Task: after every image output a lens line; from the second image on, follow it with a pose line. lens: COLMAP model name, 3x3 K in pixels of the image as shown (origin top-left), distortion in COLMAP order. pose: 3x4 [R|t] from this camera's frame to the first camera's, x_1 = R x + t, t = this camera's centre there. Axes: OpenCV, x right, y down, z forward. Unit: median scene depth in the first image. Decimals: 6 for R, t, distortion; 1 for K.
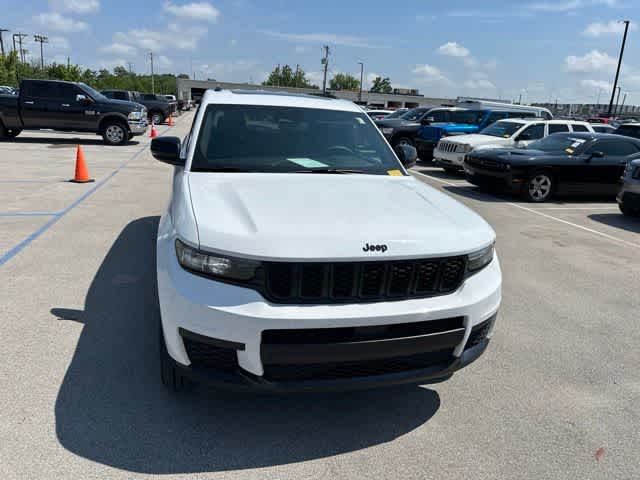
lens RADIAL K [[453.4, 0, 317.7], [0, 453.4, 240.1], [0, 0, 1]] dist [0.028742, -0.029538]
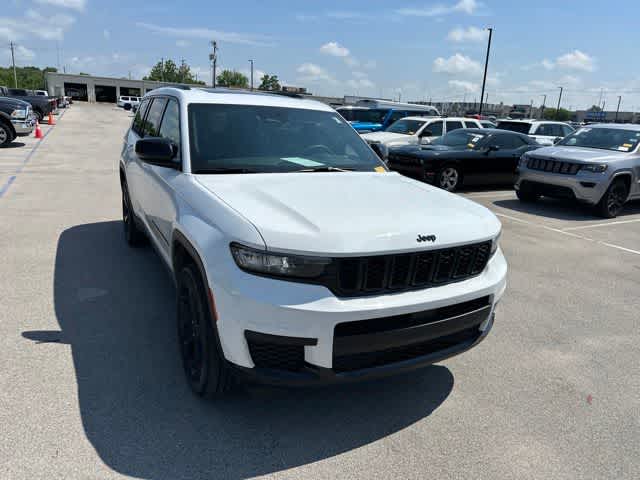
lens RADIAL K [[453.4, 0, 319.4], [0, 453.4, 239.1], [0, 0, 1]] dist [0.028742, -0.029538]
pose [[0.972689, -0.063553, 0.223242, -0.237797], [0.062866, 0.997970, 0.010193, -0.005187], [-0.223436, 0.004120, 0.974710, -0.003822]]
